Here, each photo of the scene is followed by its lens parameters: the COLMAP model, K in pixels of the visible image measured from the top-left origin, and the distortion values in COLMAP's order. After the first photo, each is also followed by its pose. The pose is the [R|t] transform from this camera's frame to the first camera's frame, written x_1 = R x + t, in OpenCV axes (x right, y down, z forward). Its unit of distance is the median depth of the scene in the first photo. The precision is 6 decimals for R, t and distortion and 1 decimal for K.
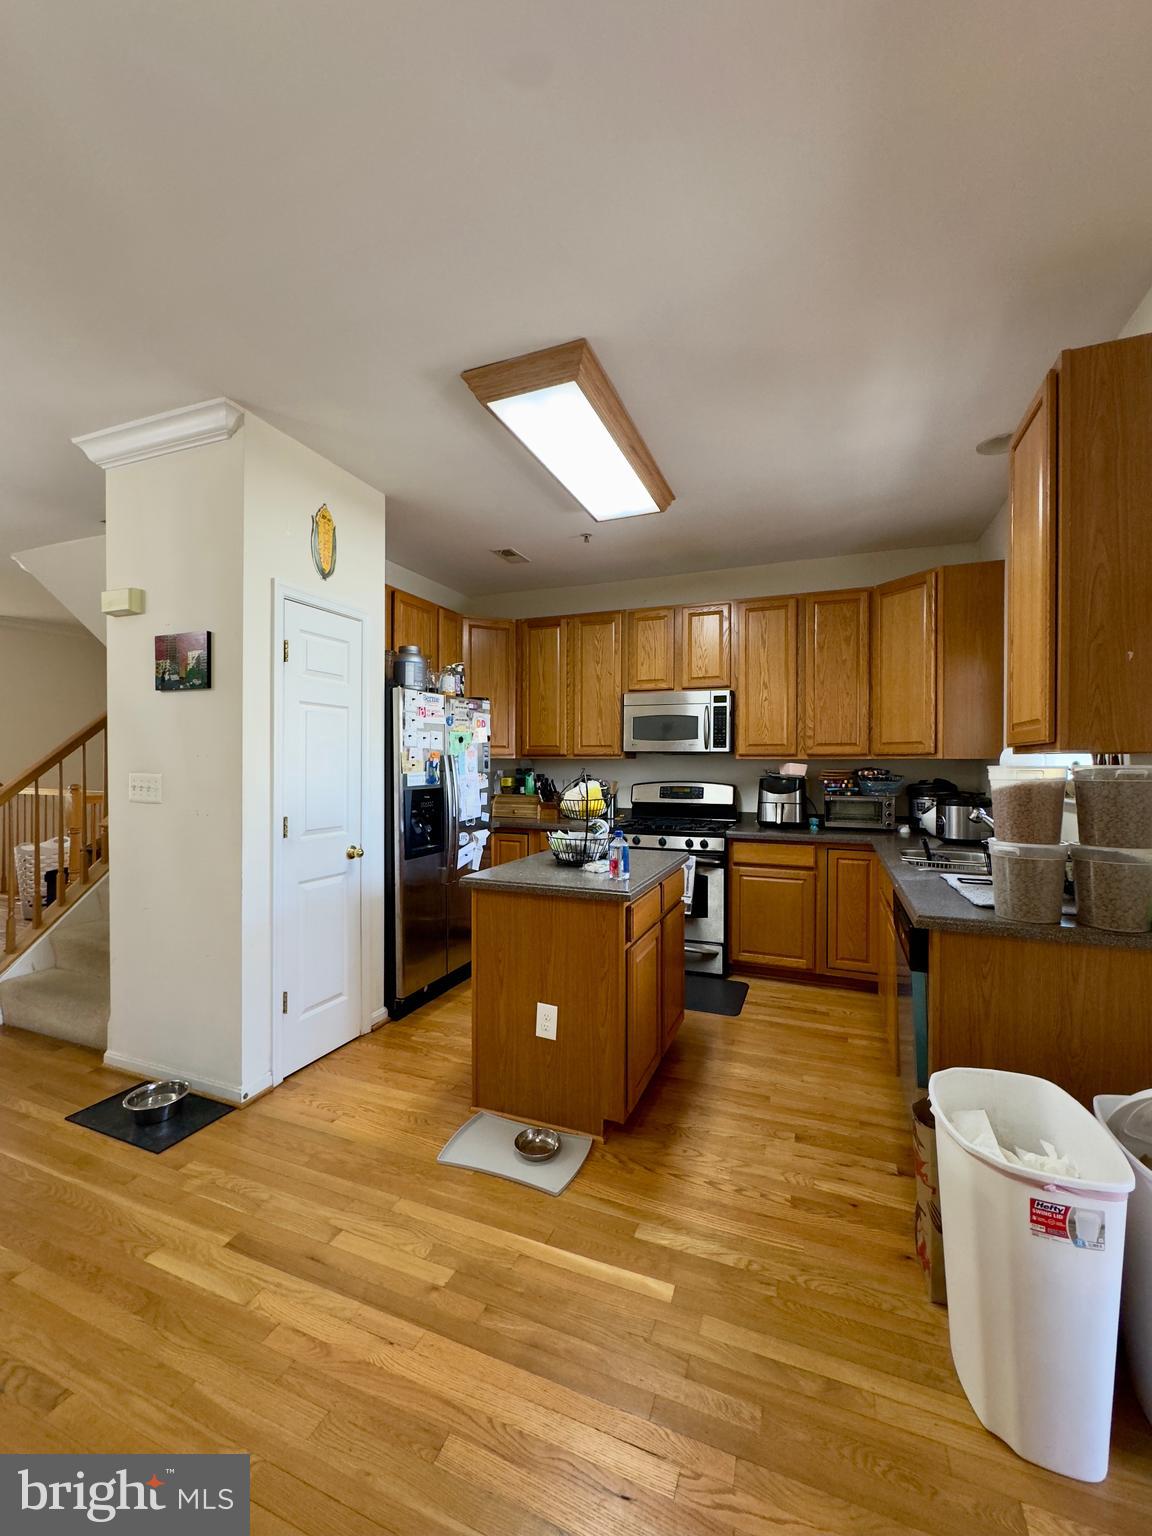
lens RADIAL K [[611.4, 0, 576.3], [0, 611.4, 764.9], [0, 0, 1]] dist [0.001025, -0.000058]
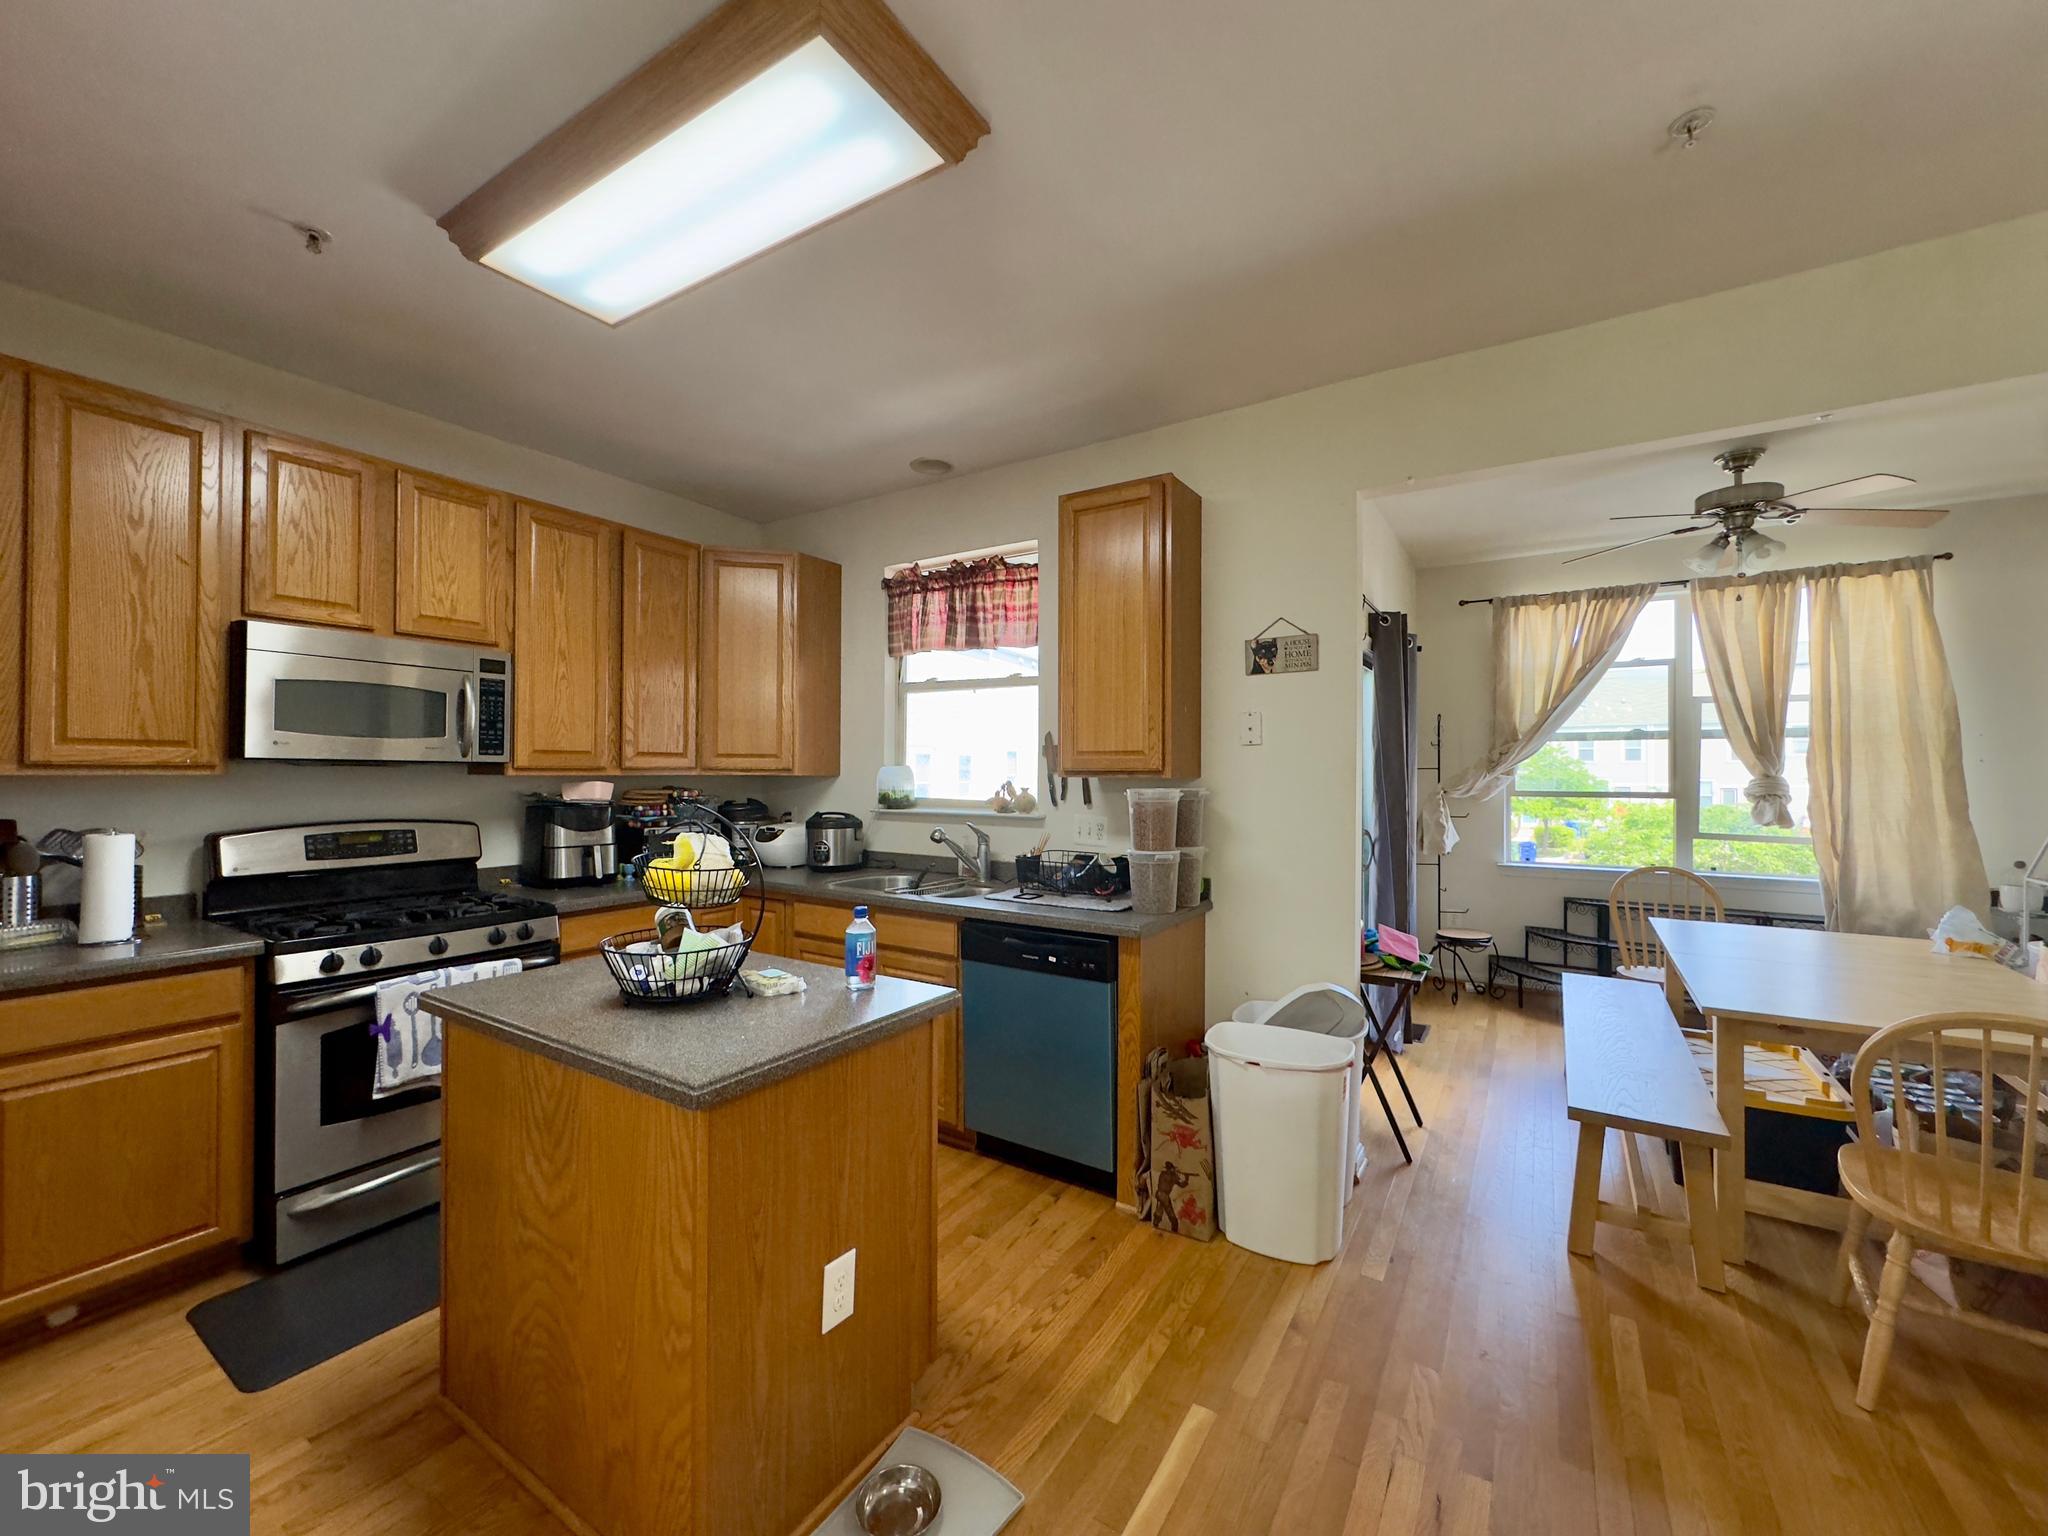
lens RADIAL K [[815.3, 0, 1024.7], [0, 815.3, 765.7], [0, 0, 1]] dist [0.001025, -0.000058]
pose [[0.184423, 0.005772, 0.982830, -0.423897], [-0.003561, 0.999980, -0.005204, -0.017647], [-0.982840, -0.002540, 0.184440, 0.426189]]
